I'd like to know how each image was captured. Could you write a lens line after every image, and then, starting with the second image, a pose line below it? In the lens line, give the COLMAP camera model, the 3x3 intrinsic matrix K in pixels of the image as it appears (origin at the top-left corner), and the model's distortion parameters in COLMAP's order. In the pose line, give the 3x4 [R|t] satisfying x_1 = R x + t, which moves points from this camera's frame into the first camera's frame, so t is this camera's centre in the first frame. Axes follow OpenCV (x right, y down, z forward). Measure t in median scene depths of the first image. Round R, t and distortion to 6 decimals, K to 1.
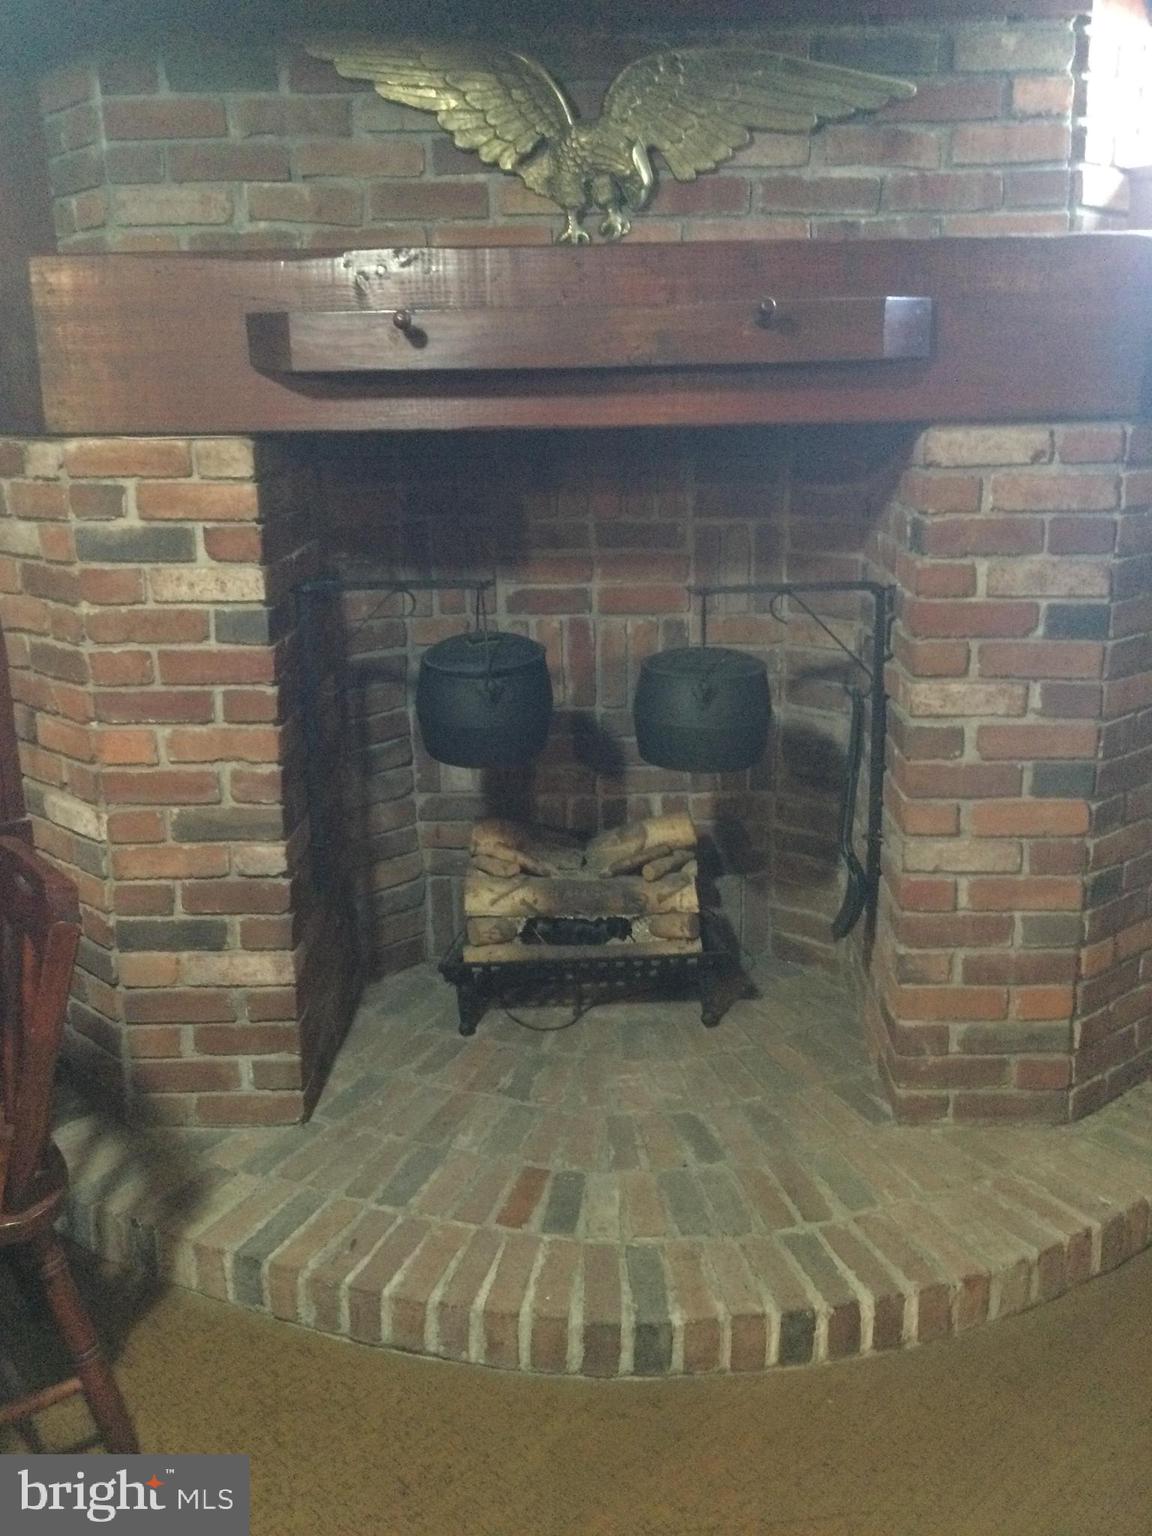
lens RADIAL K [[1396.4, 0, 582.2], [0, 1396.4, 777.8], [0, 0, 1]] dist [0.116498, -0.208473]
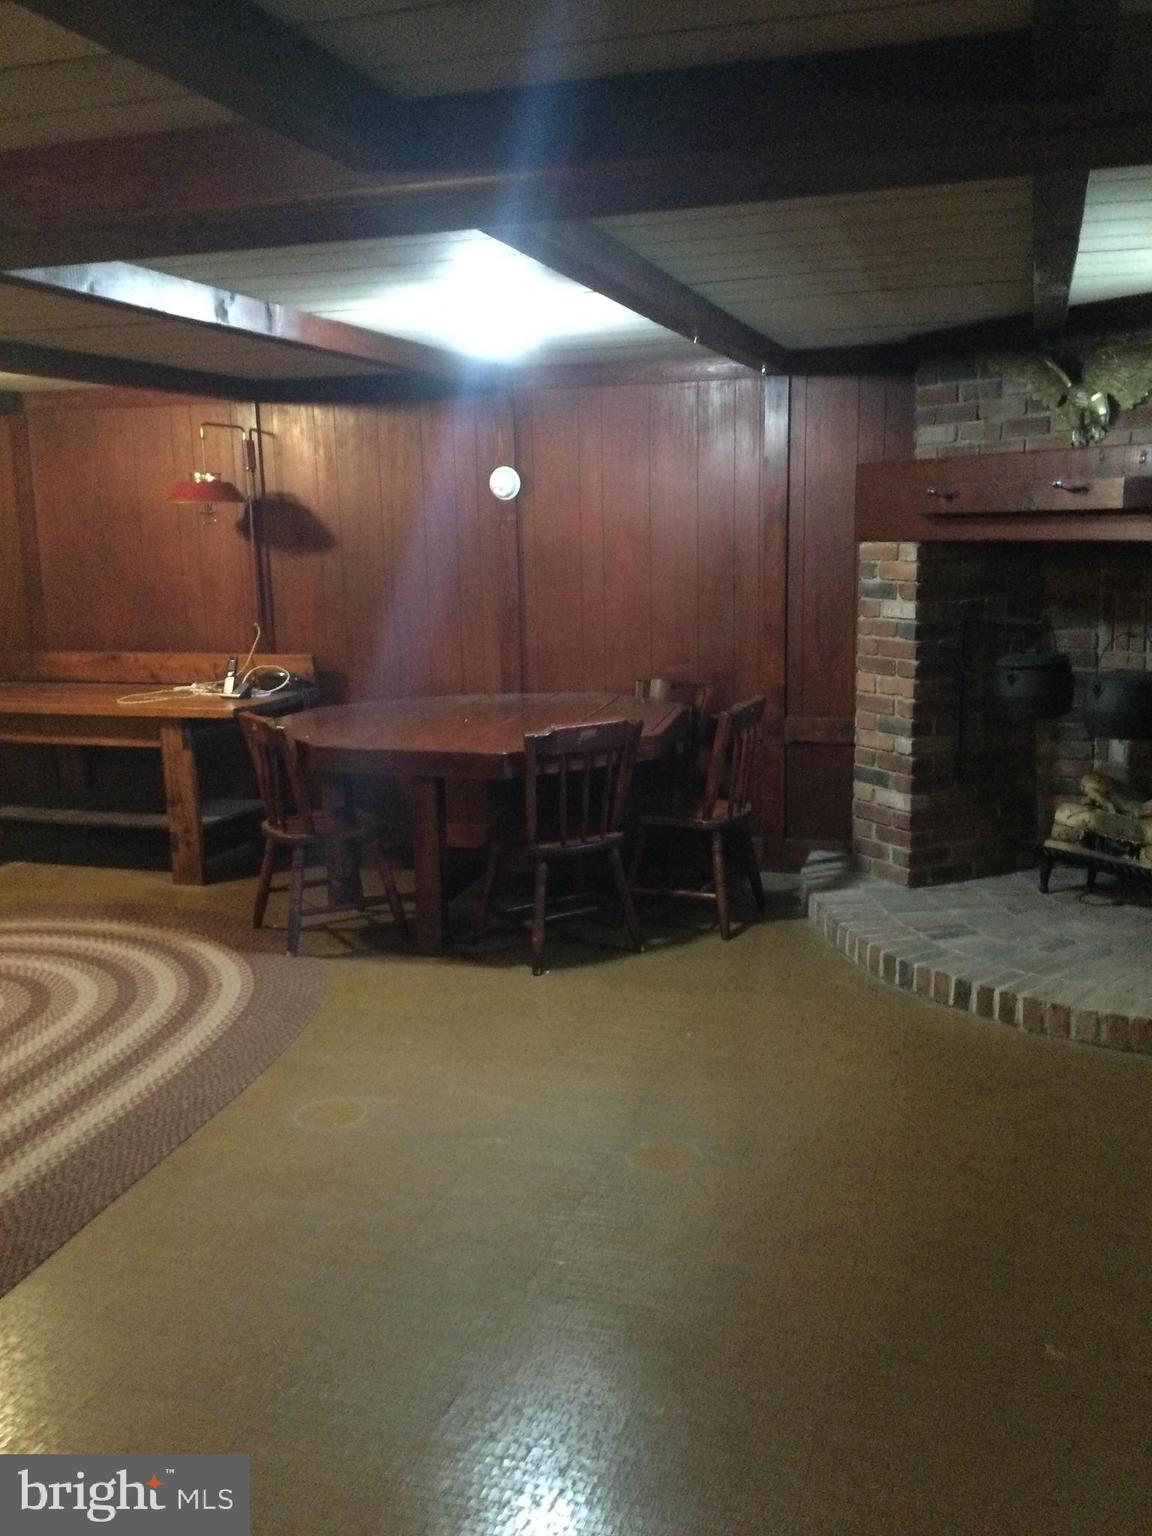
lens RADIAL K [[1396.4, 0, 582.2], [0, 1396.4, 777.8], [0, 0, 1]] dist [0.116498, -0.208473]
pose [[0.488013, 0.169605, -0.856200, 1.335854], [-0.221405, 0.972910, 0.066528, 0.073013], [0.844289, 0.157100, 0.512344, -0.449037]]
